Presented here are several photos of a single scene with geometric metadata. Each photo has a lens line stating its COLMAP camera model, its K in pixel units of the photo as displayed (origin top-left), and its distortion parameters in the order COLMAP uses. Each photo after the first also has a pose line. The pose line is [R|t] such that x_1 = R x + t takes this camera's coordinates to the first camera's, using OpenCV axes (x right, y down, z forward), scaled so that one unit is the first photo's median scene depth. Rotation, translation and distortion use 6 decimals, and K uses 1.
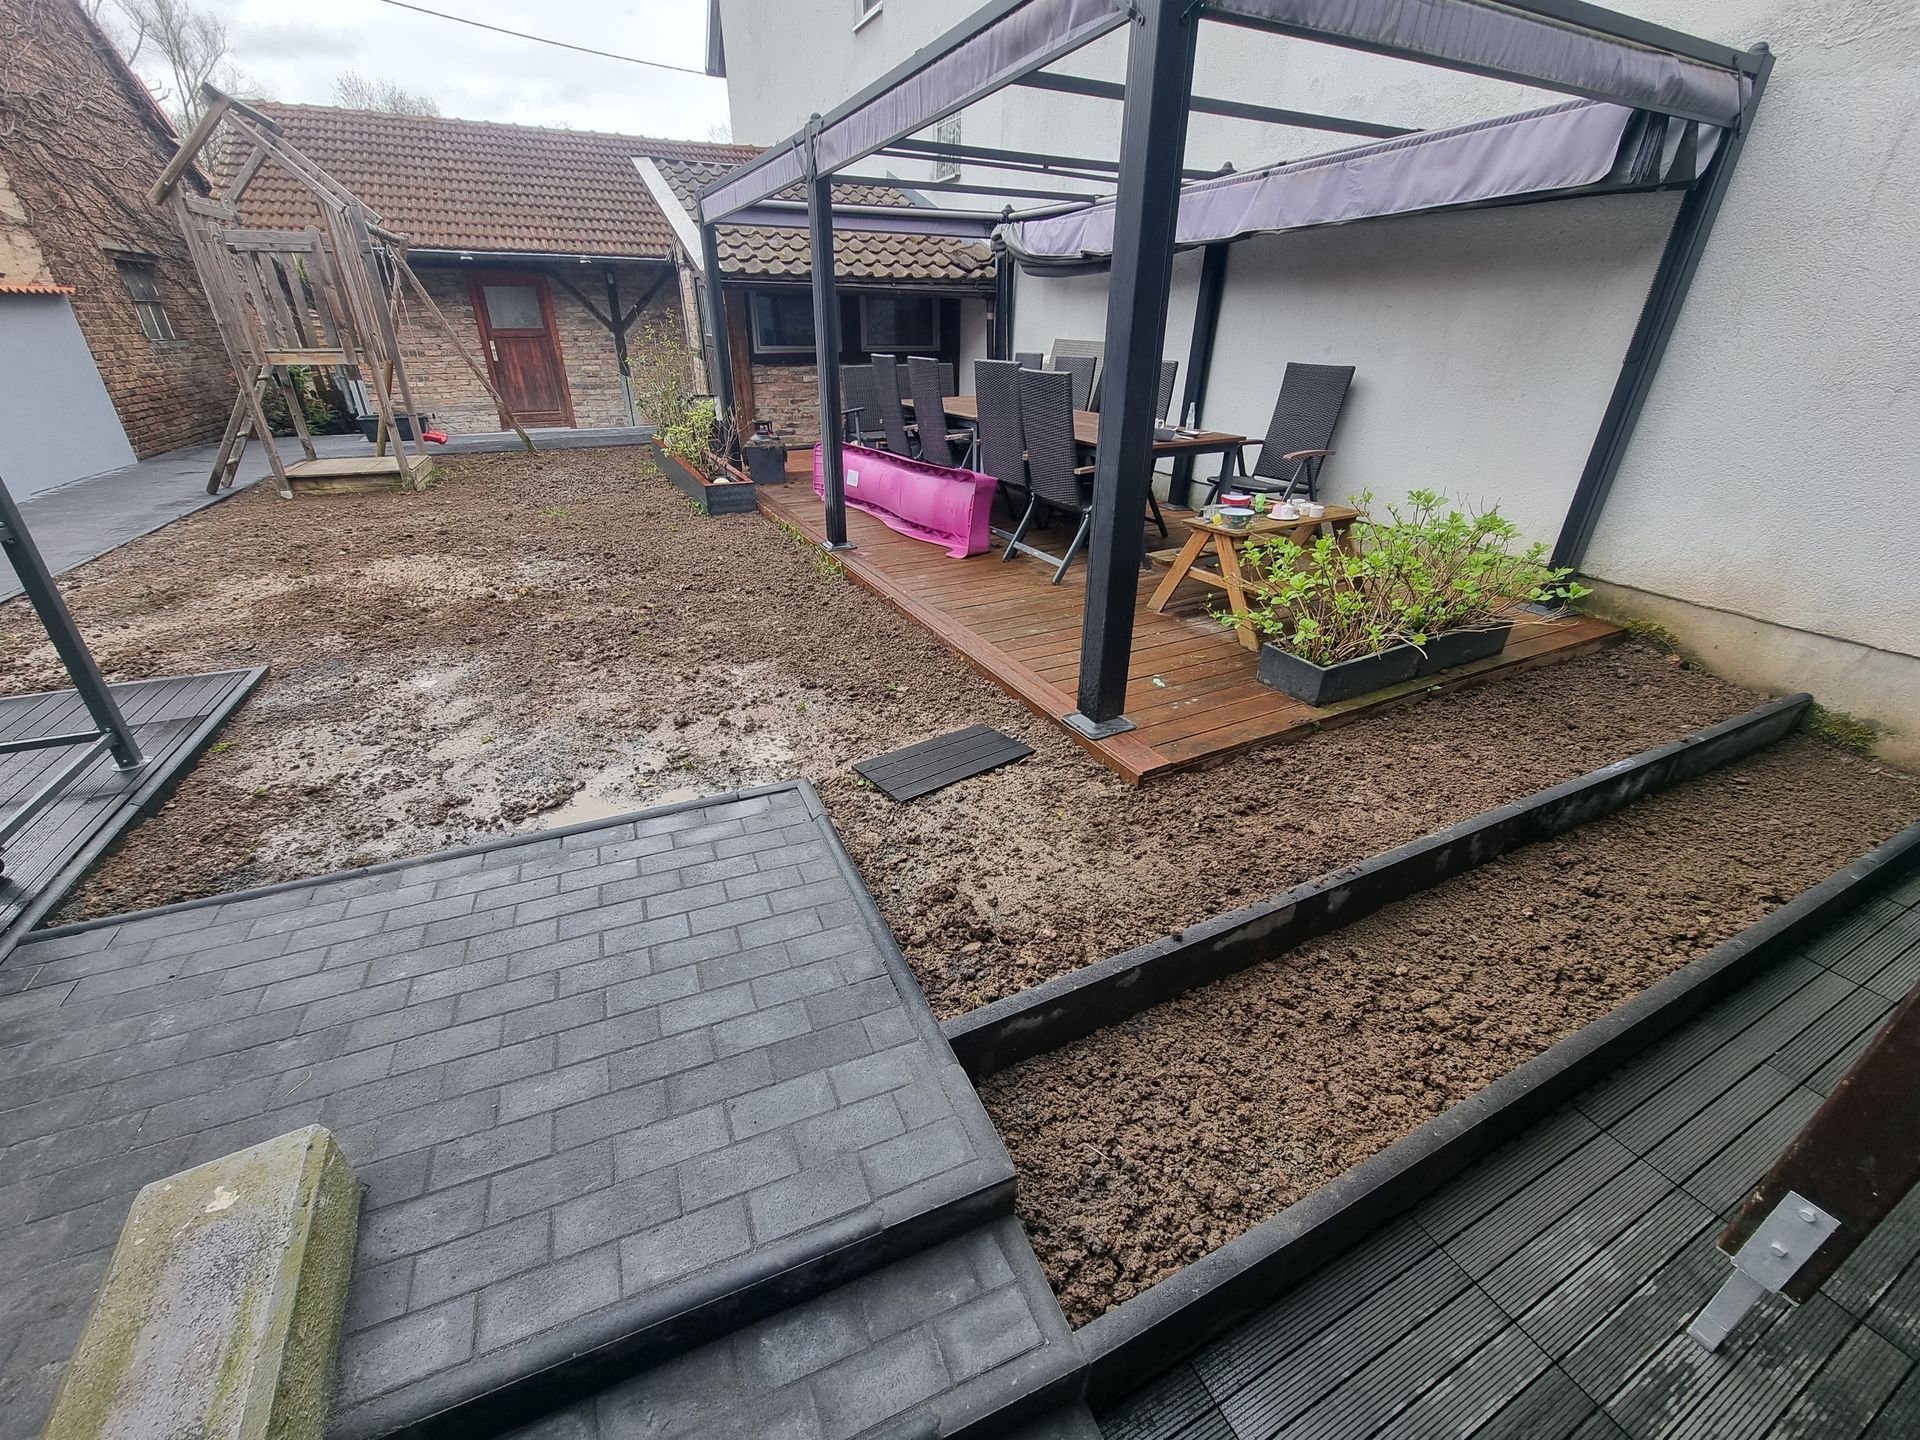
lens RADIAL K [[786.9, 0, 953.9], [0, 786.9, 736.2], [0, 0, 1]] dist [-0.003842, 0.000649]
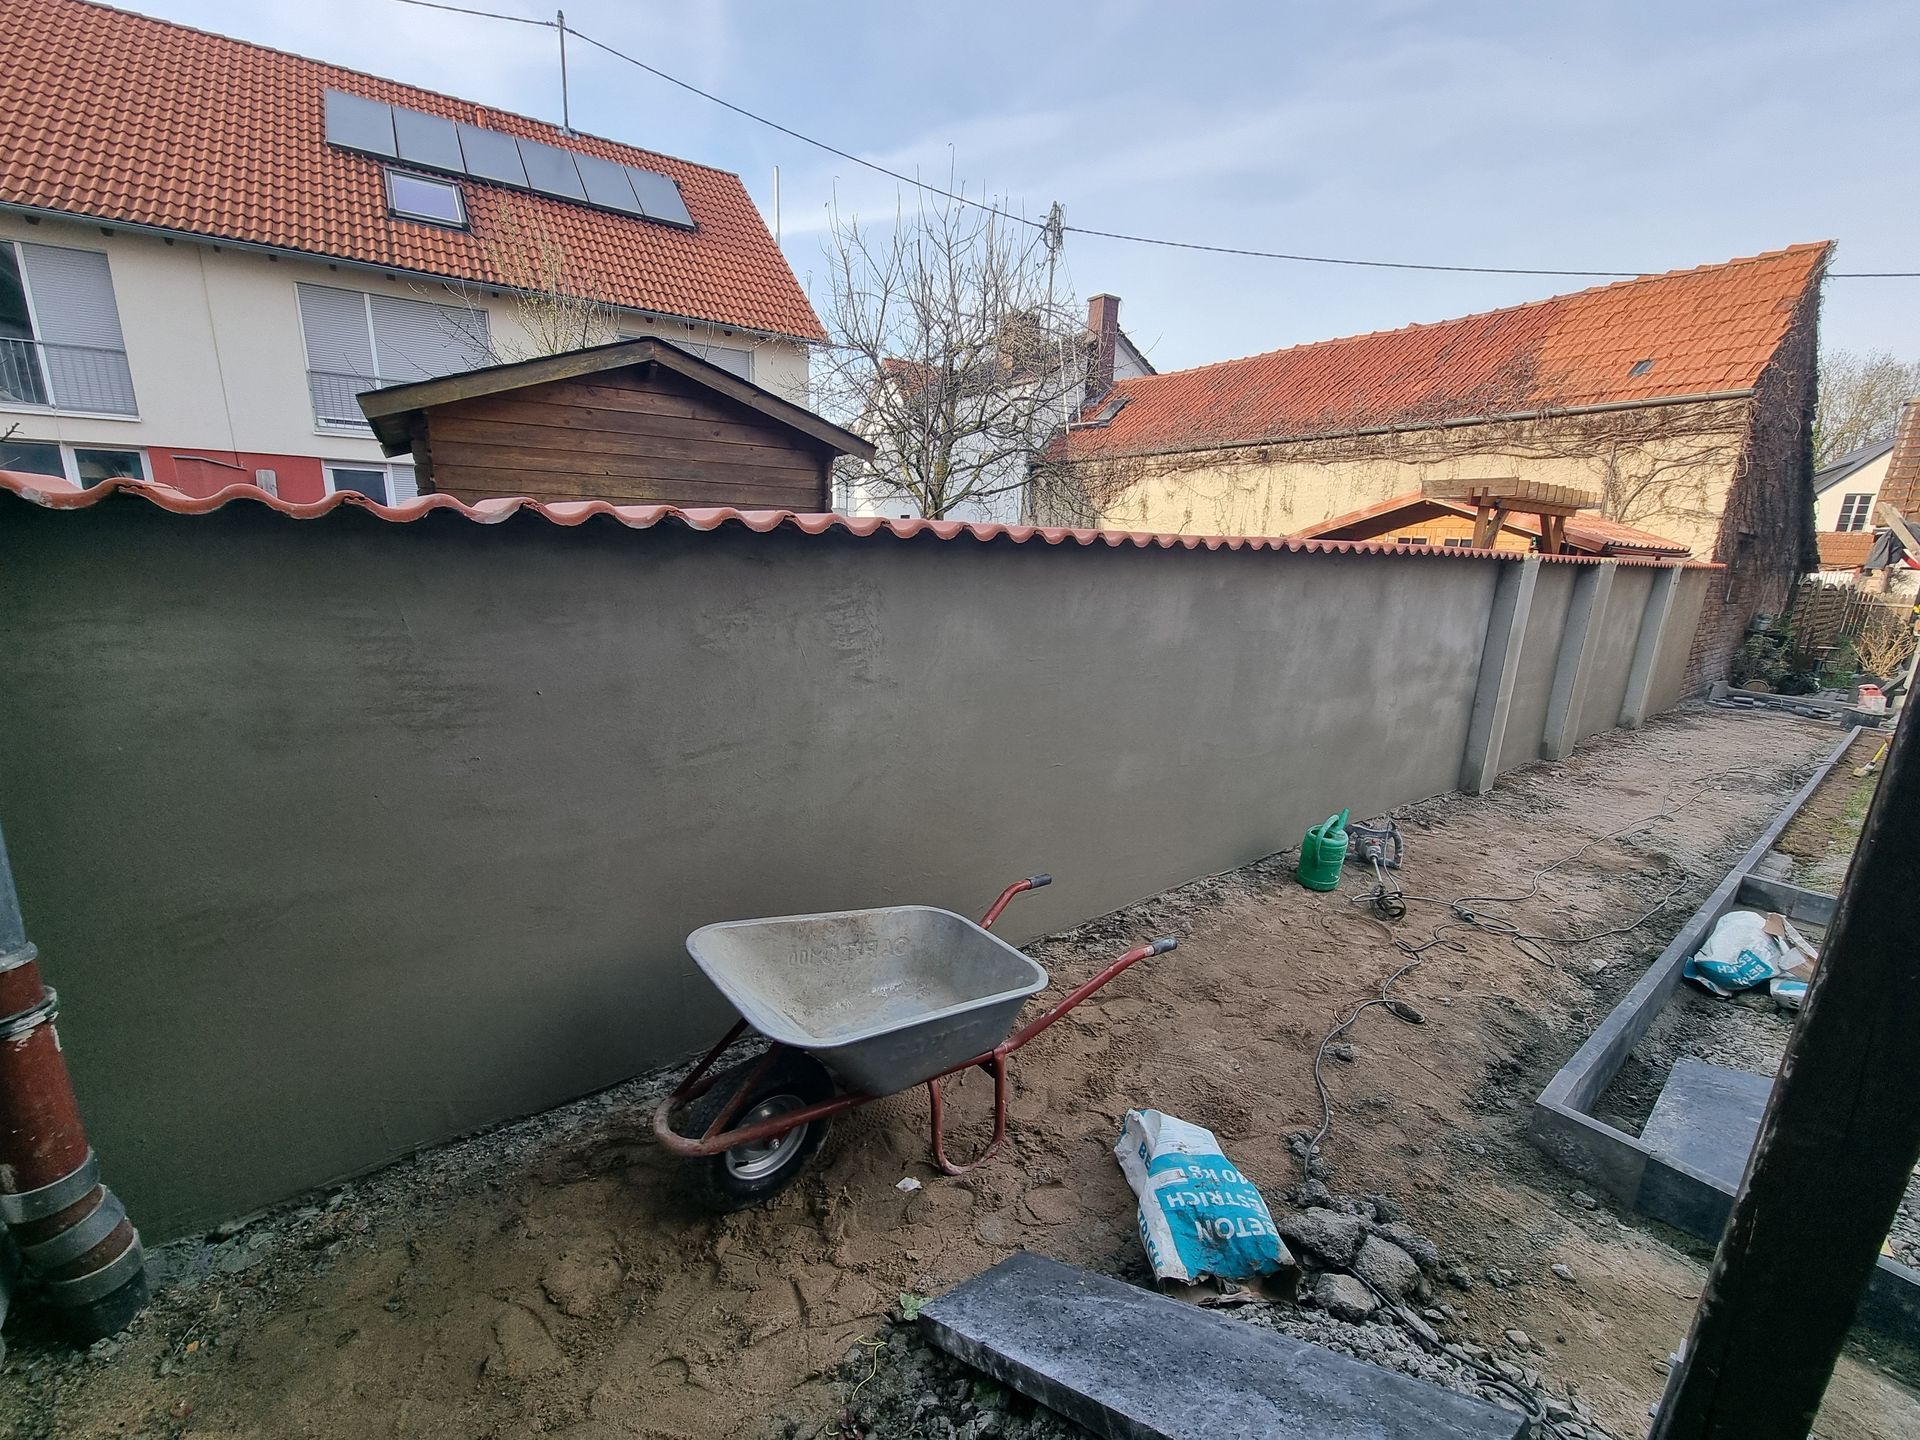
lens RADIAL K [[789.2, 0, 954.6], [0, 789.2, 733.9], [0, 0, 1]] dist [0.001380, -0.002592]
pose [[0.257656, 0.228778, -0.938762, -0.239731], [-0.481455, 0.872762, 0.080551, 0.124653], [0.837744, 0.431217, 0.335019, -0.278896]]
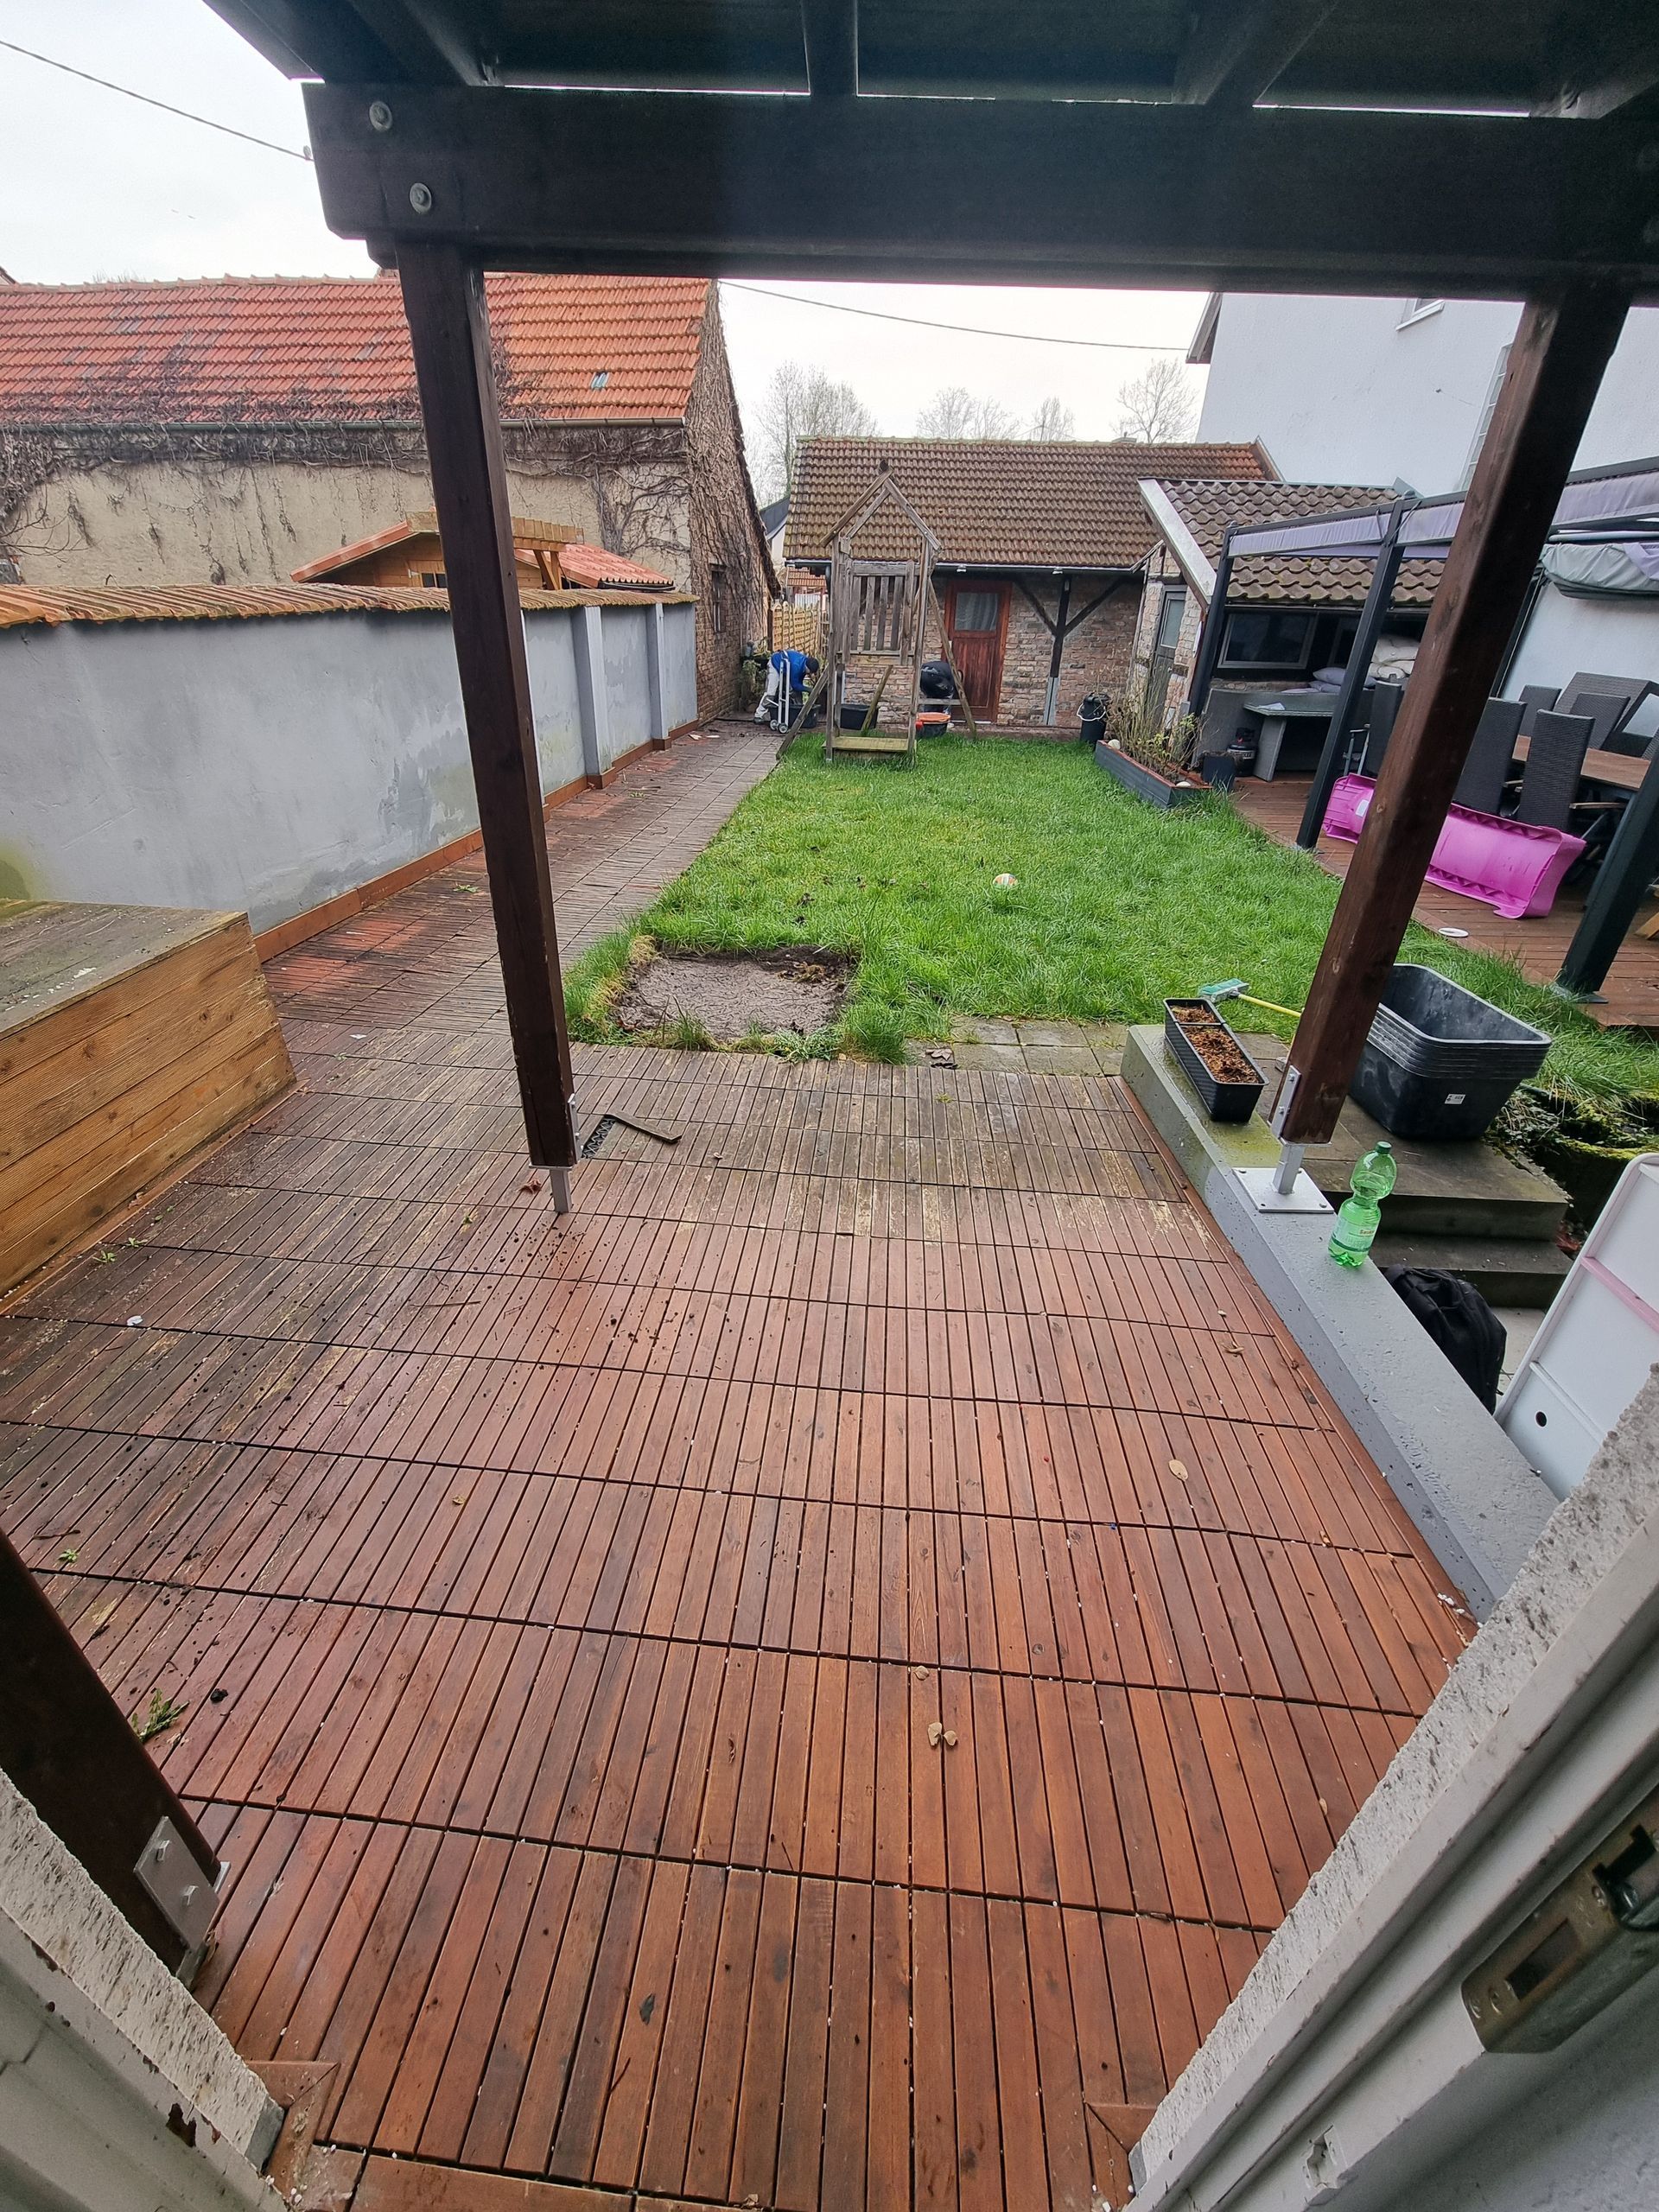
lens RADIAL K [[906.6, 0, 808.9], [0, 906.6, 1094.2], [0, 0, 1]] dist [-0.003842, 0.000649]
pose [[0.877506, 0.241183, -0.414504, -0.096844], [-0.236515, 0.969554, 0.063441, 0.125465], [0.417185, 0.042366, 0.907834, -0.319569]]
